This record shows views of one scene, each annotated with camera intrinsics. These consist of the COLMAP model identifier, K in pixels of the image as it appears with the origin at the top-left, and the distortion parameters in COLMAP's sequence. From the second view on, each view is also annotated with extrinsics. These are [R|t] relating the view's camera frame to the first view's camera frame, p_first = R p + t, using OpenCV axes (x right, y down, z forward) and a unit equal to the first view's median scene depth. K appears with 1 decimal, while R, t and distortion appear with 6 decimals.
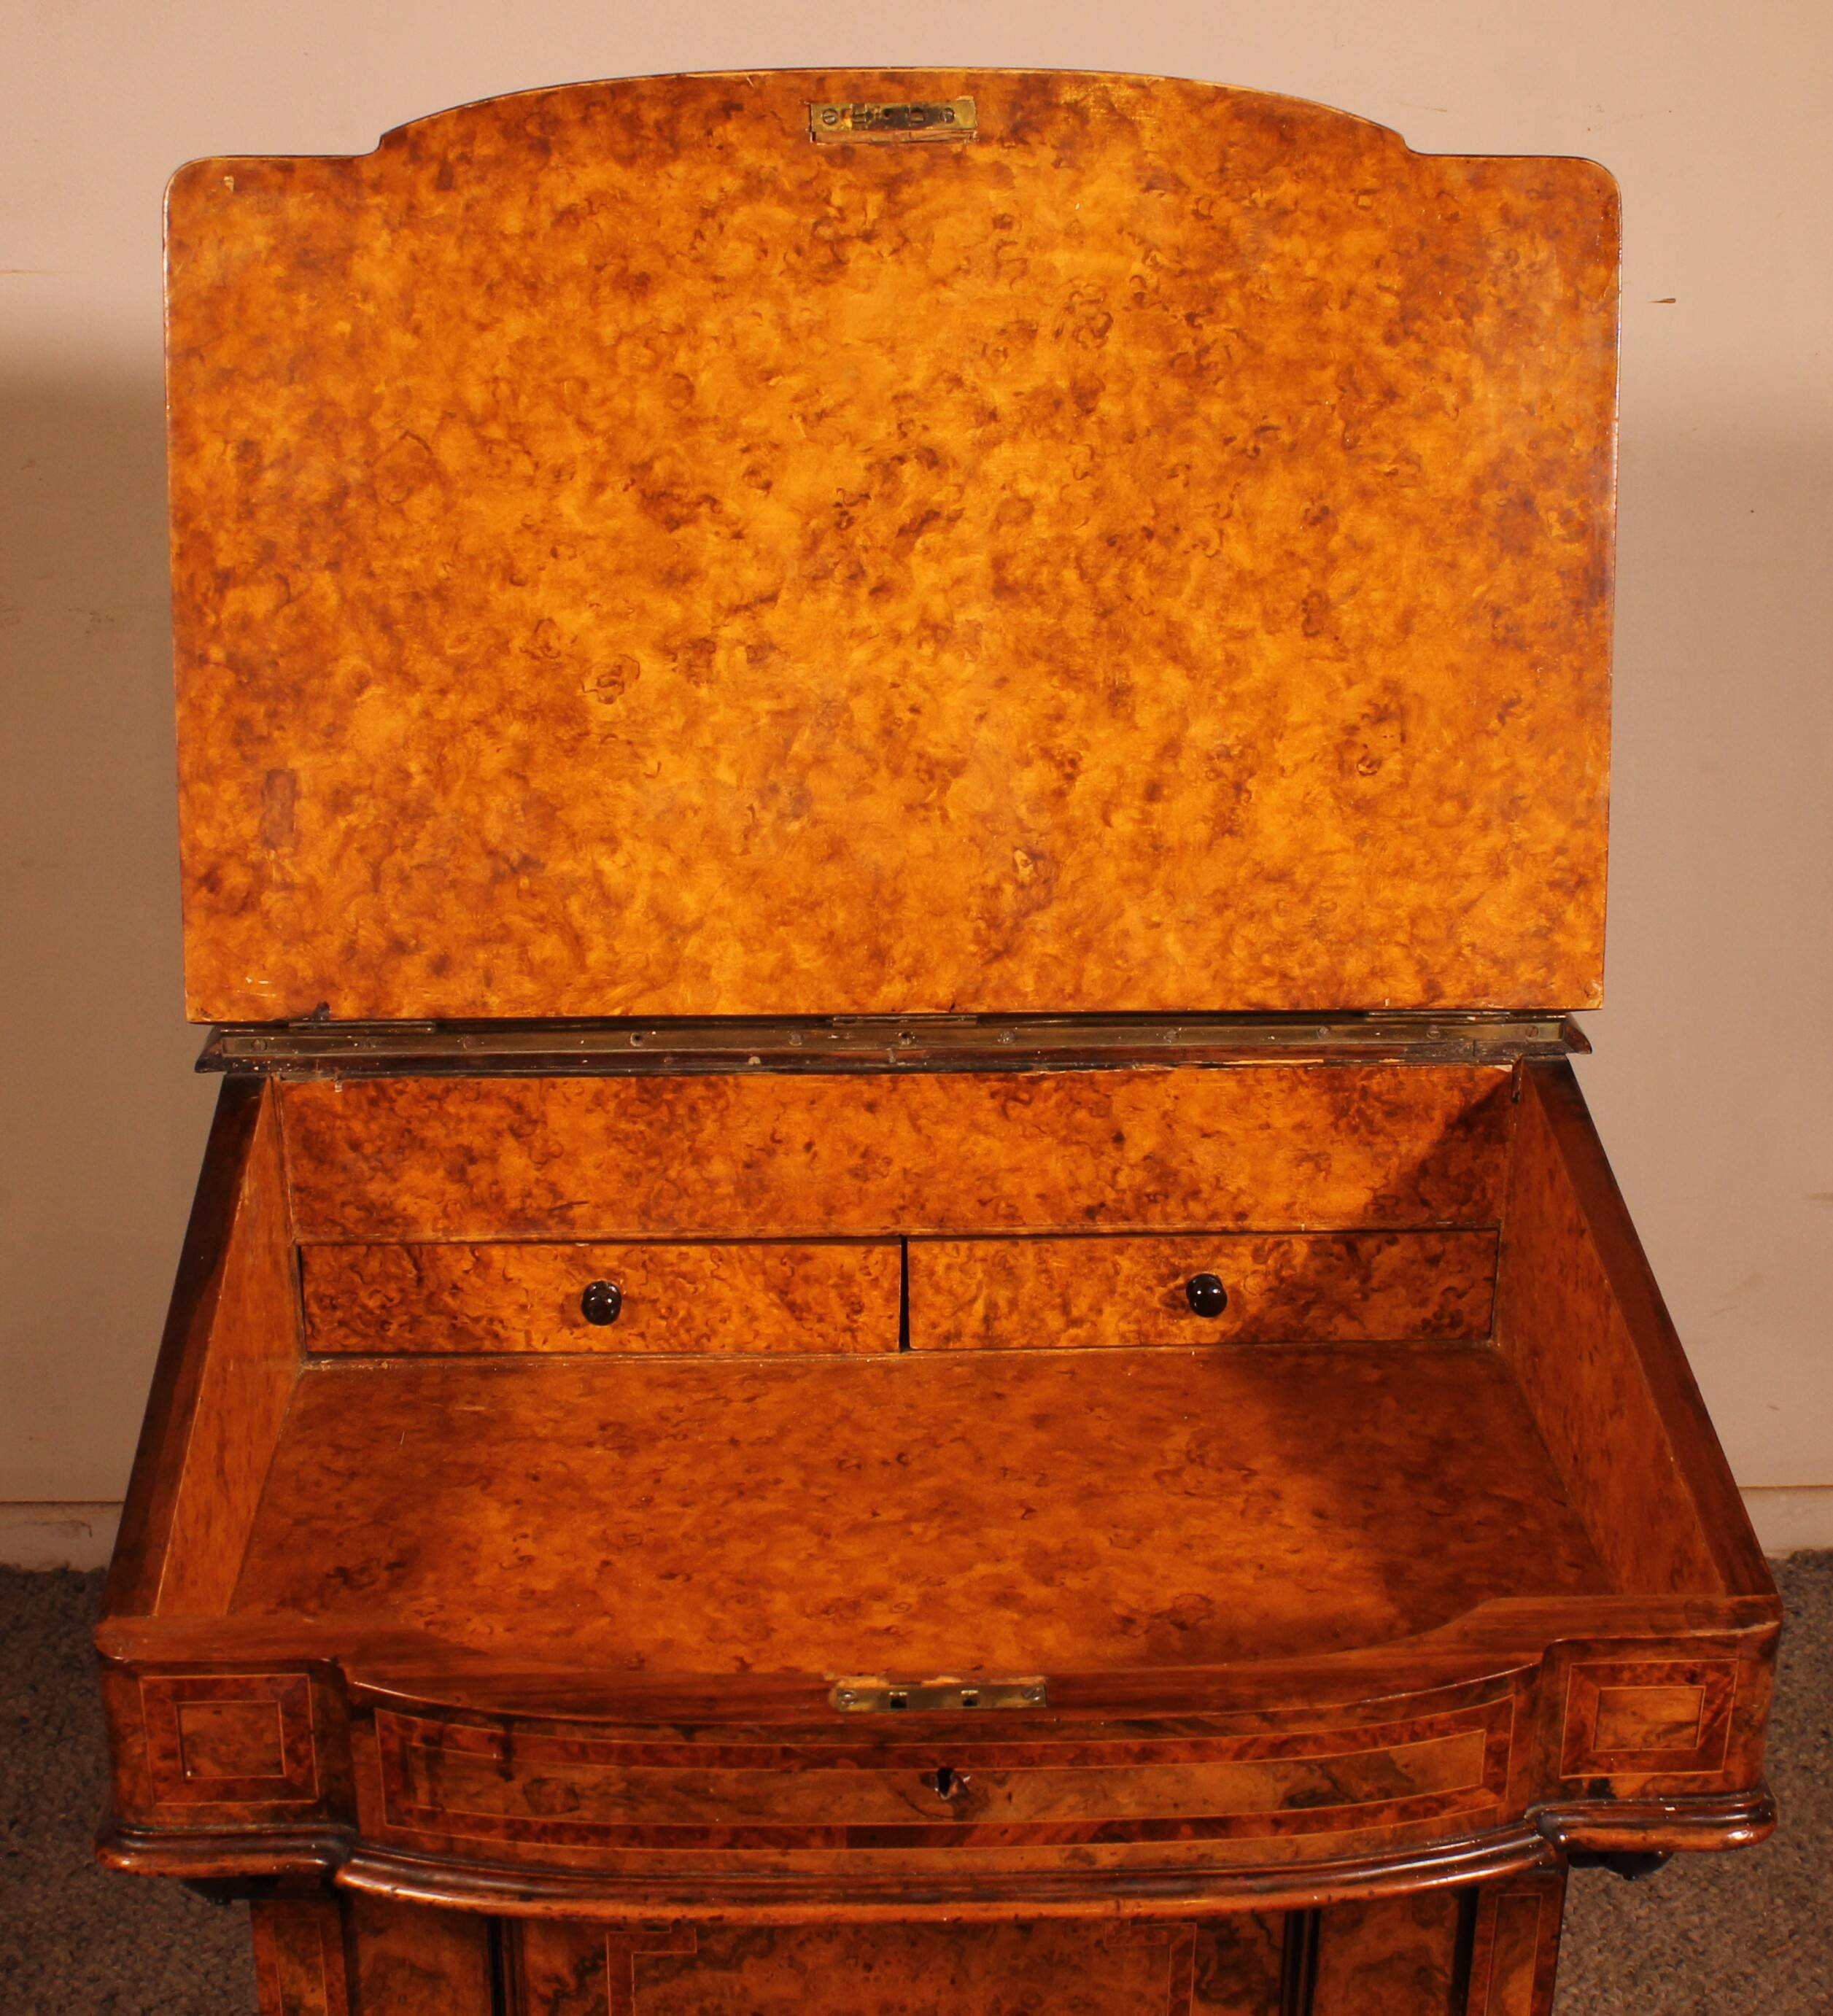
lens RADIAL K [[3116.0, 0, 877.6], [0, 3116.0, 993.9], [0, 0, 1]] dist [-0.108991, 0.000000]
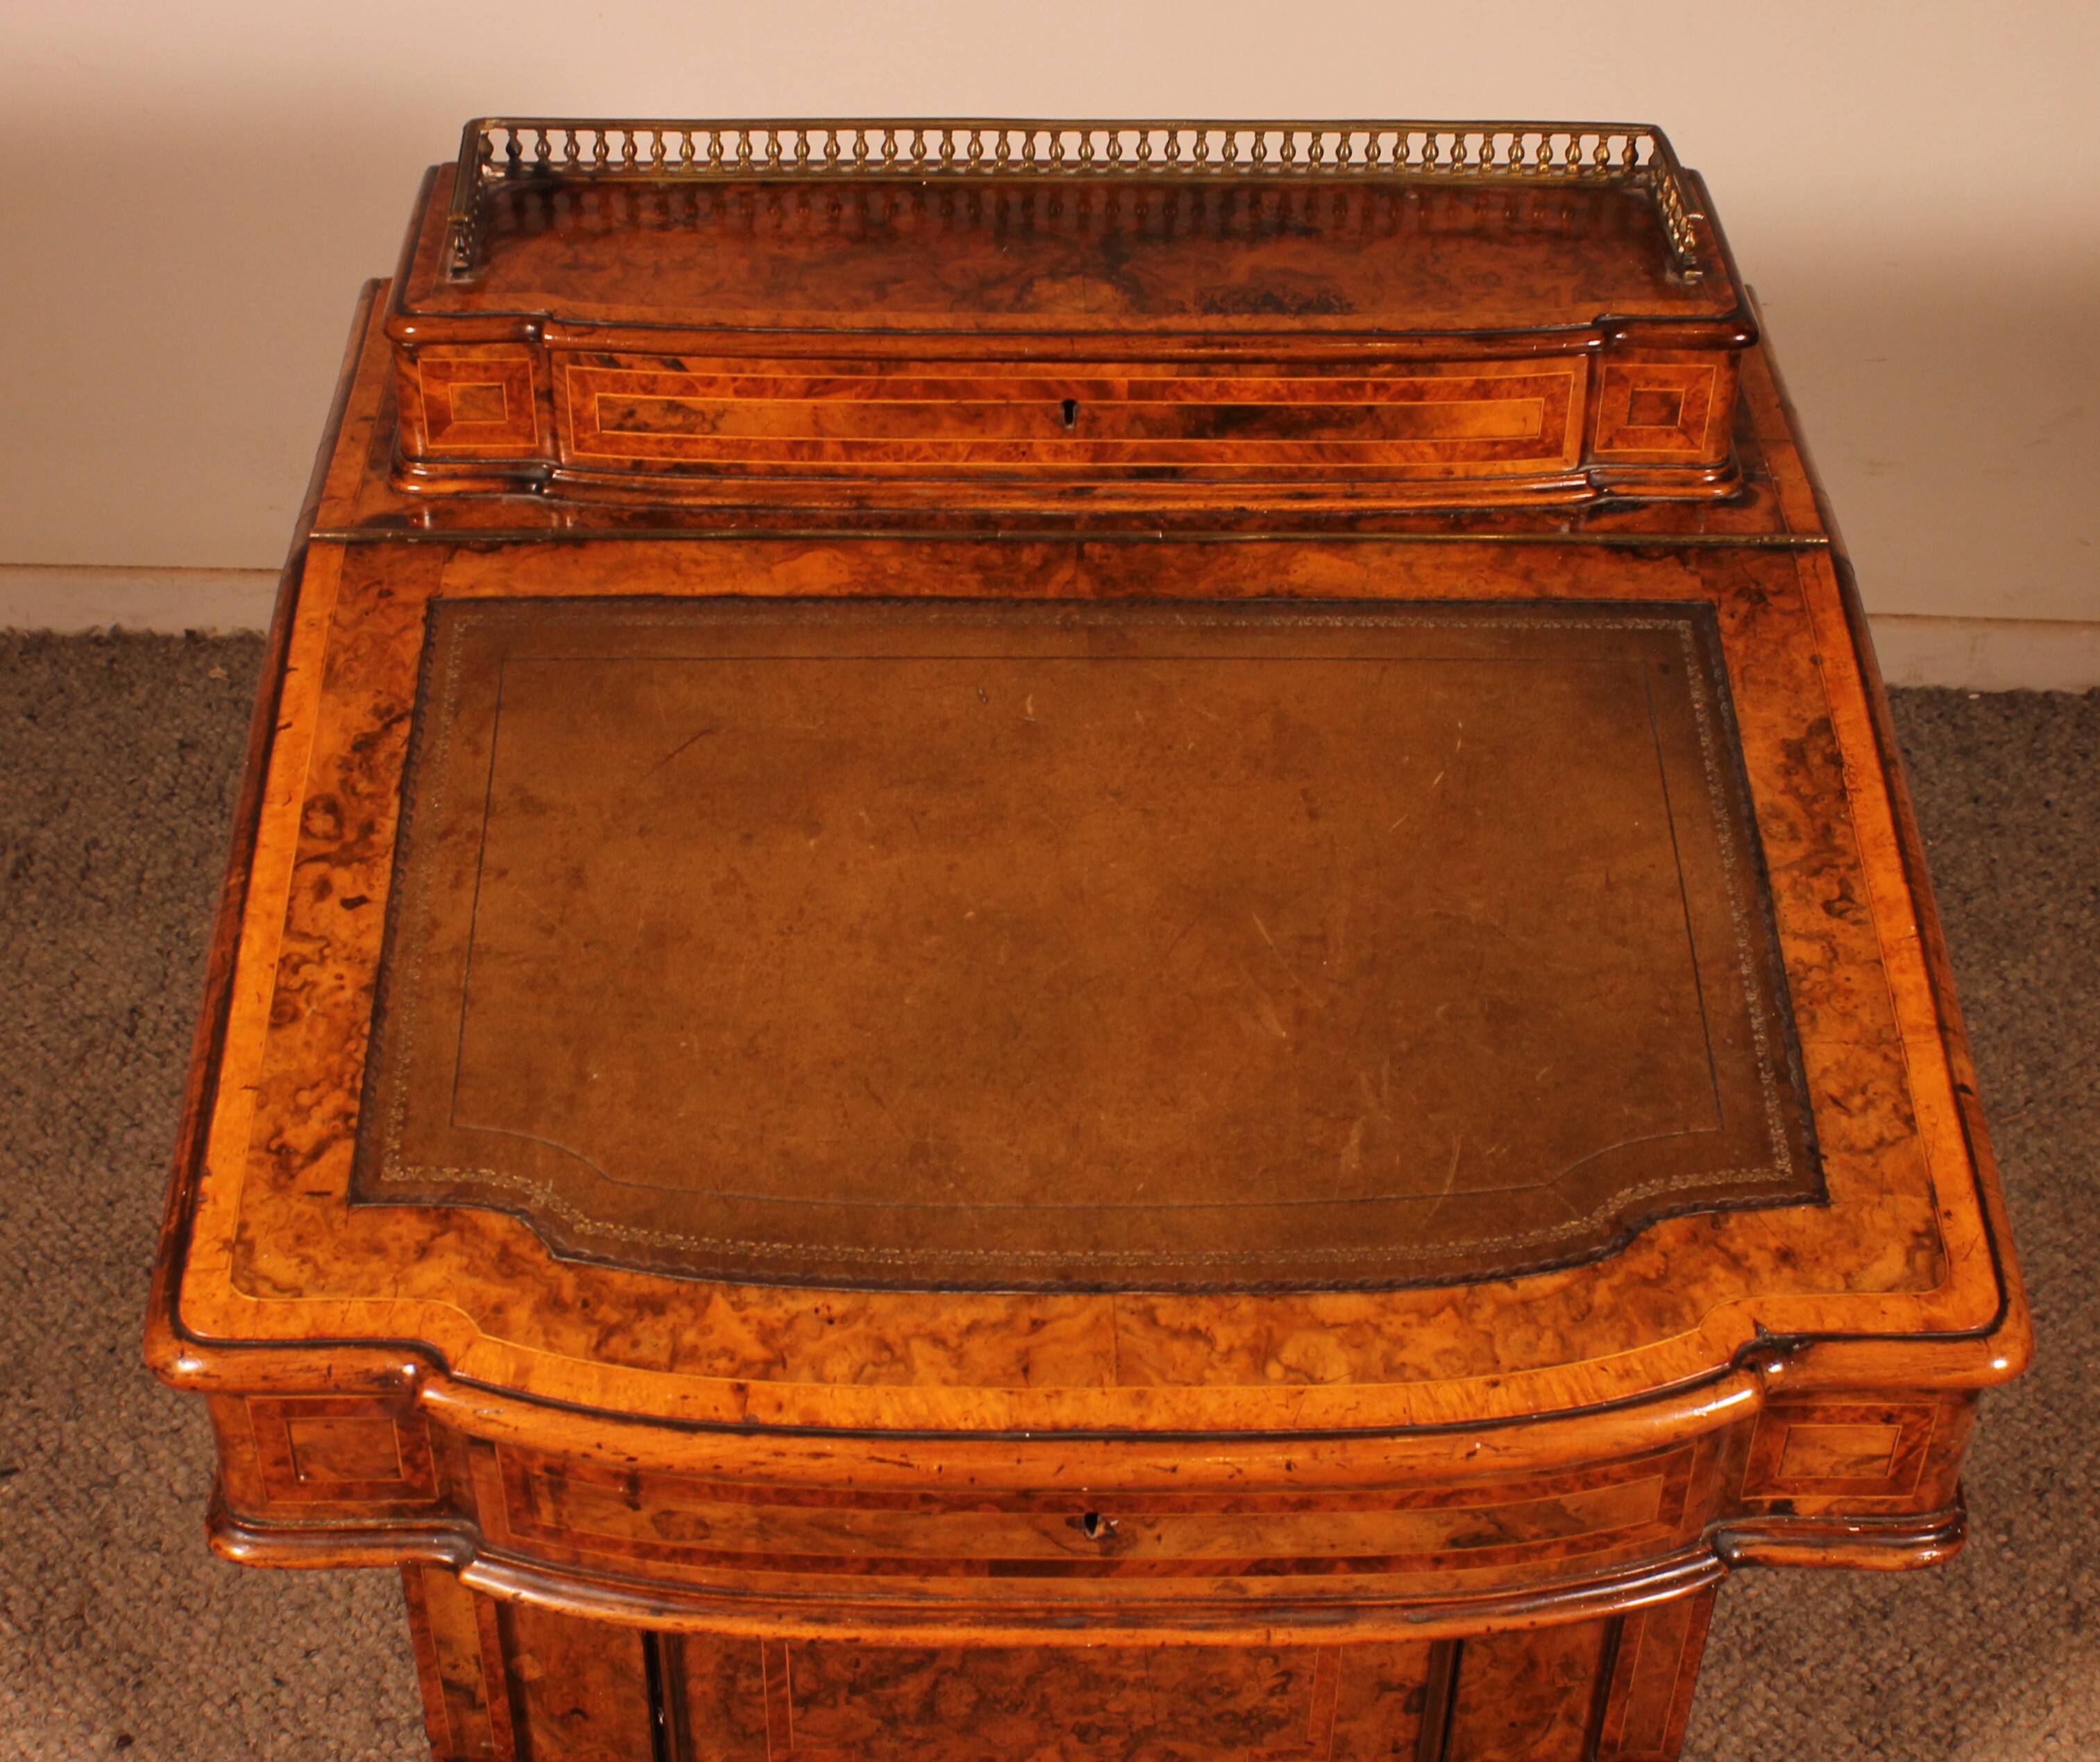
lens RADIAL K [[3437.5, 0, 1032.7], [0, 3437.5, 841.6], [0, 0, 1]] dist [-0.099136, 0.000000]
pose [[0.999694, 0.021640, -0.011983, 0.011495], [-0.016900, 0.951255, 0.307941, -0.266013], [0.018063, -0.307644, 0.951330, 0.056944]]
